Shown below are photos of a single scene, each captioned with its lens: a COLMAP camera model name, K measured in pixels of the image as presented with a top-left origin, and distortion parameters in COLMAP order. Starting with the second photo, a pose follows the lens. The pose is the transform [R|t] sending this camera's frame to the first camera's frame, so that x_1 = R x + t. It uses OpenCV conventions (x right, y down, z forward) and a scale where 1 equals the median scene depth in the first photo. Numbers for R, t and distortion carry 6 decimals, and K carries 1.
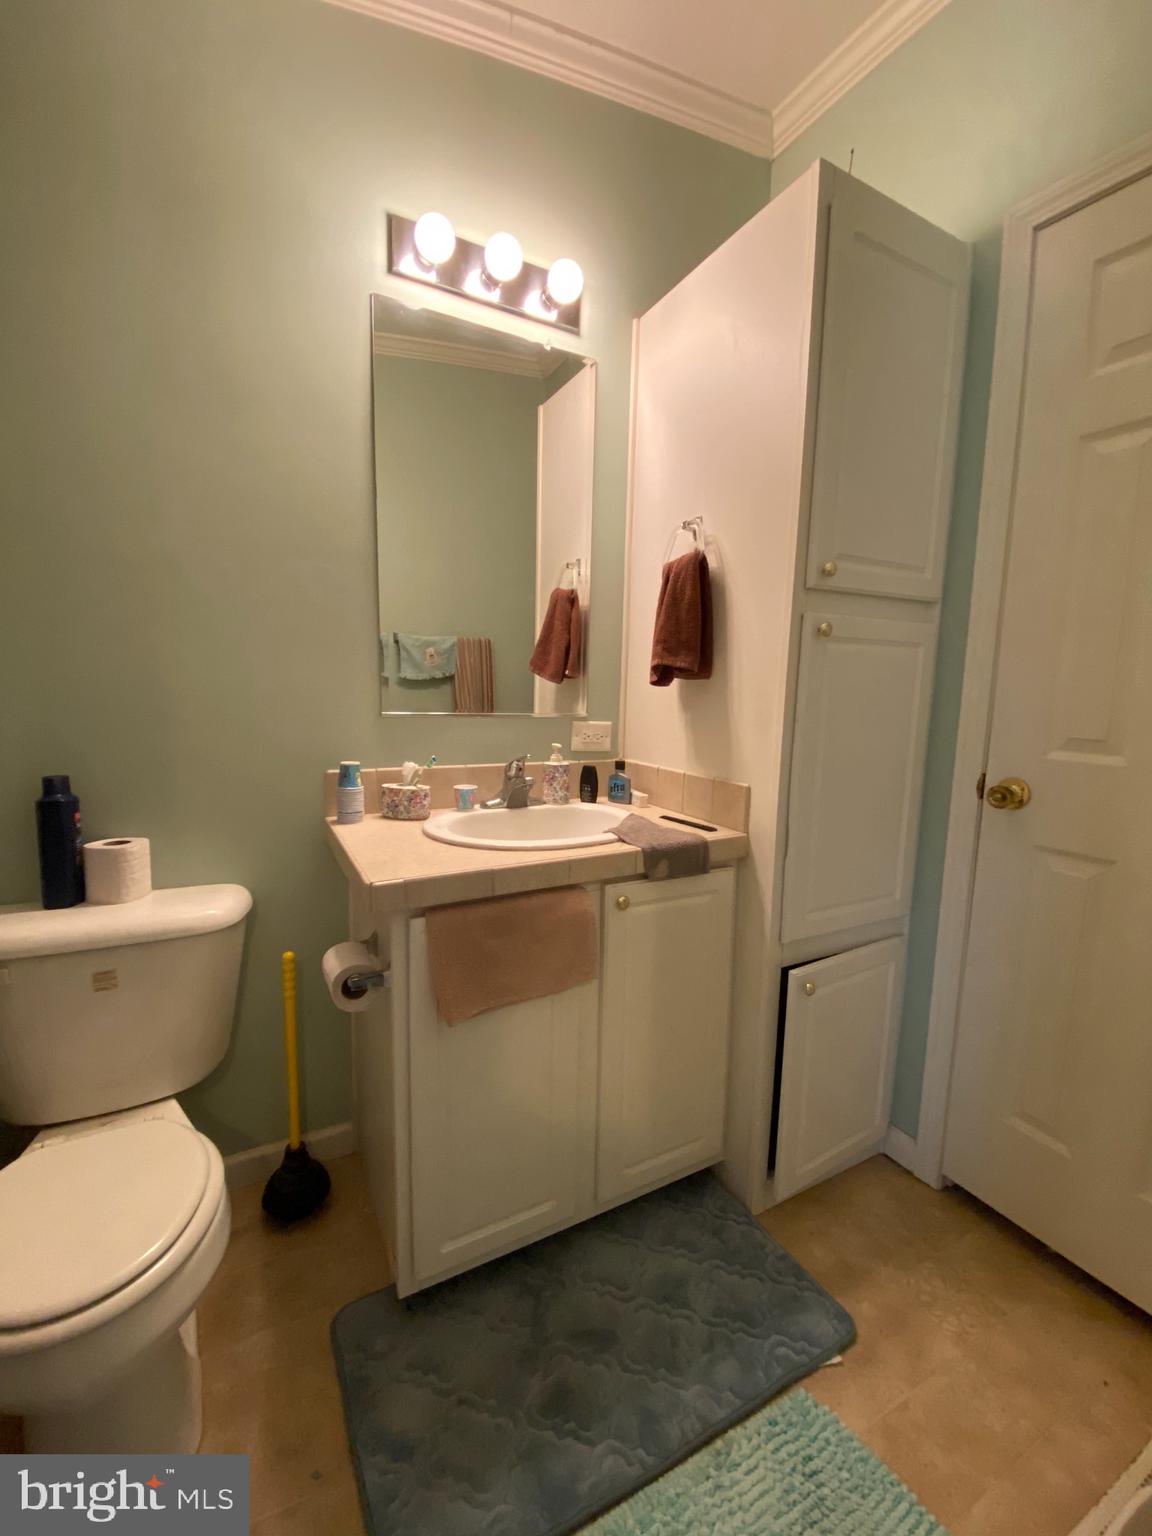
lens RADIAL K [[627.5, 0, 579.2], [0, 627.5, 761.0], [0, 0, 1]] dist [0.008421, -0.013962]
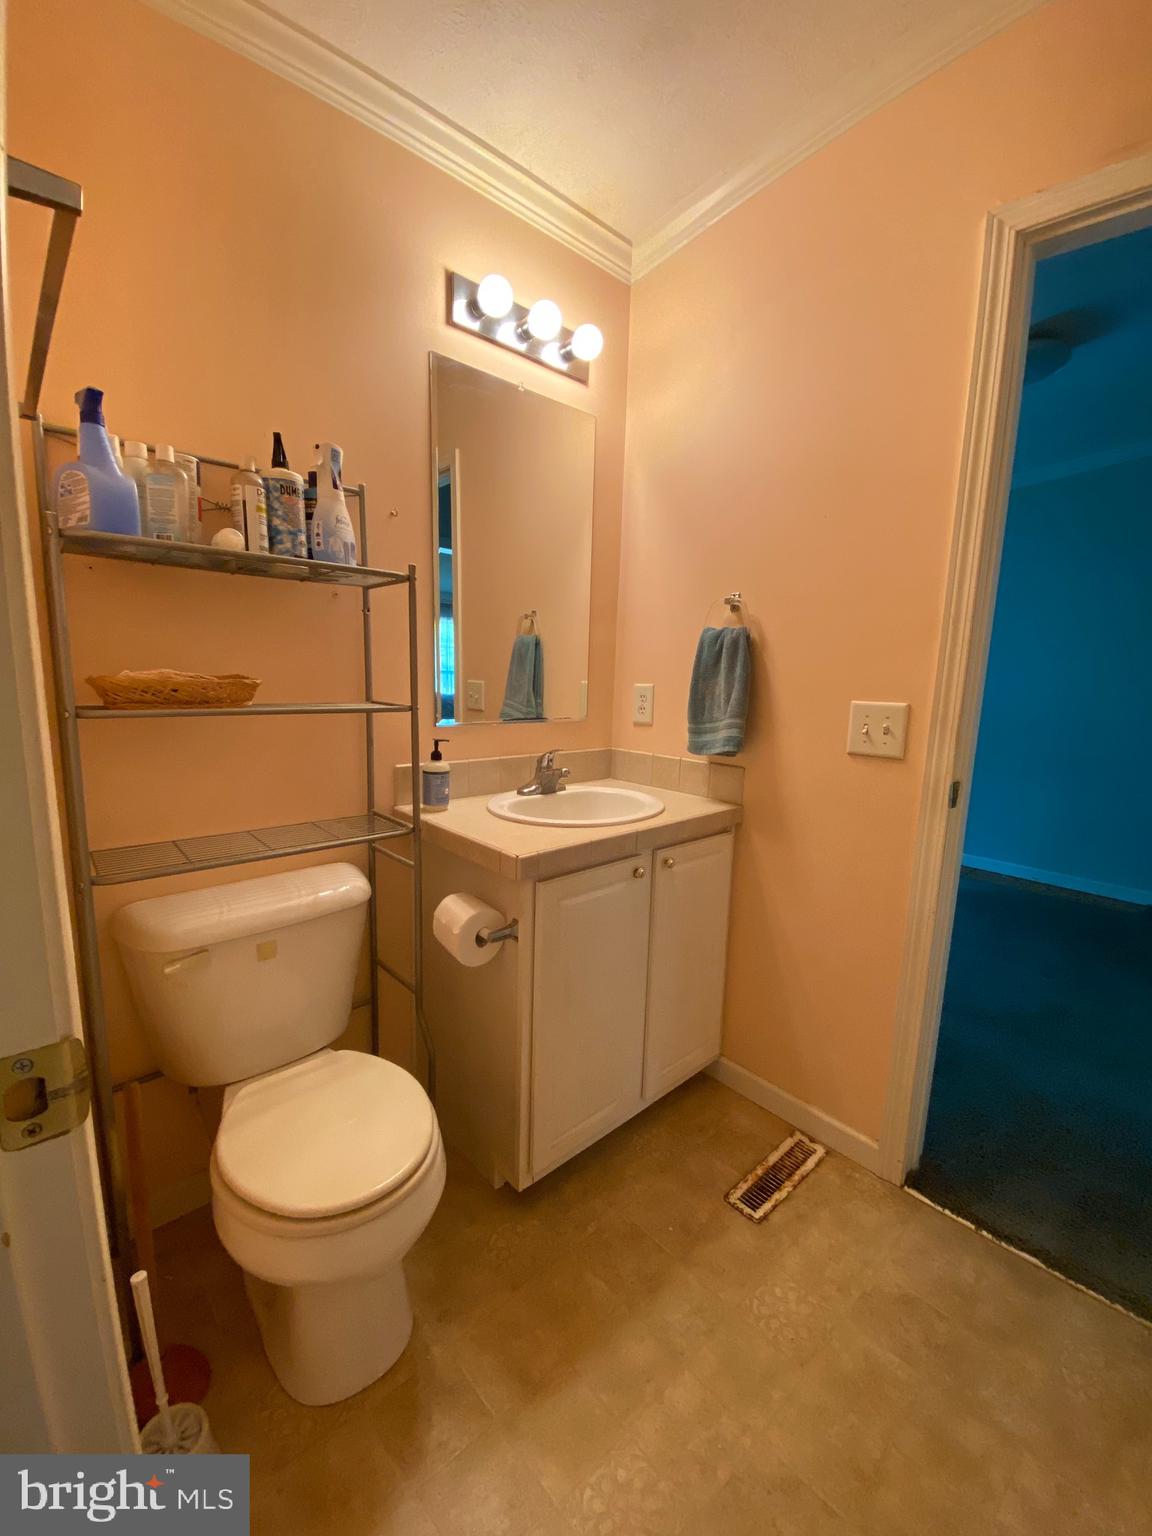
lens RADIAL K [[628.9, 0, 569.7], [0, 628.9, 768.3], [0, 0, 1]] dist [0.001669, -0.014213]
pose [[0.975613, -0.025042, 0.218066, -0.318457], [0.019292, 0.999409, 0.028458, -0.004960], [-0.218649, -0.023557, 0.975519, -0.148939]]
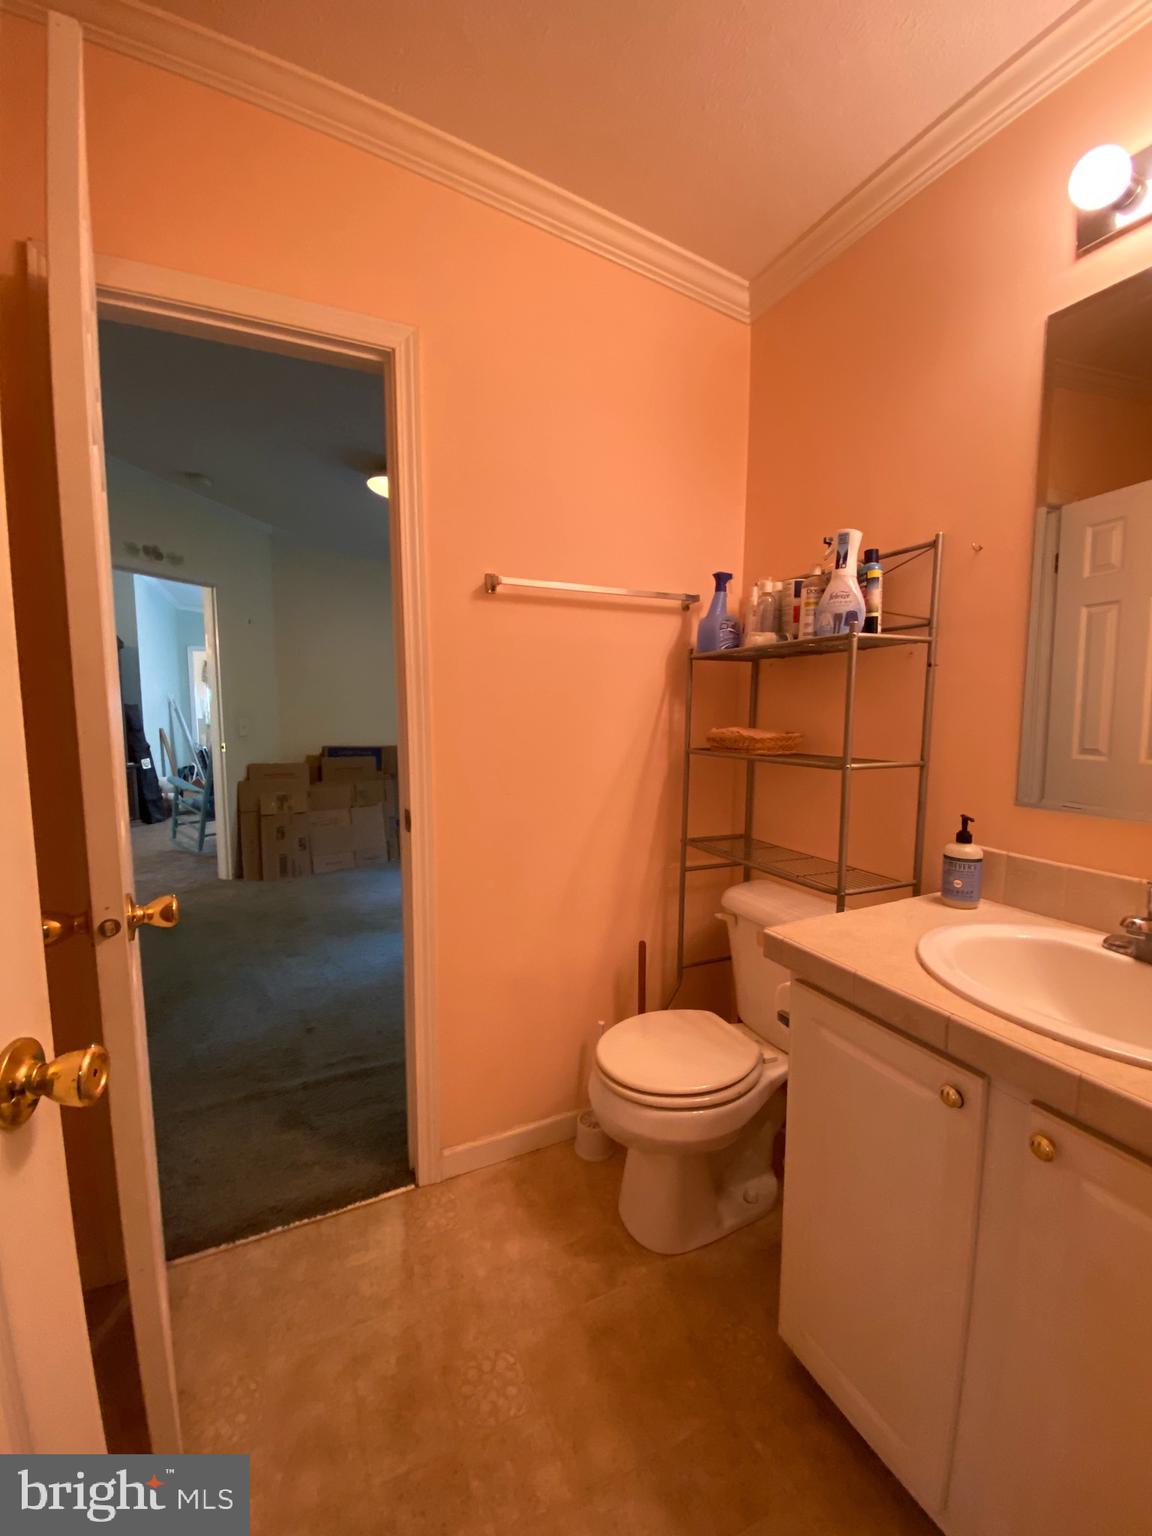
lens RADIAL K [[618.1, 0, 572.7], [0, 618.1, 762.4], [0, 0, 1]] dist [0.009126, -0.016941]
pose [[-0.081706, 0.082131, -0.993267, 0.472463], [-0.138490, 0.985995, 0.092922, -0.094031], [0.986988, 0.145150, -0.069188, 0.410622]]
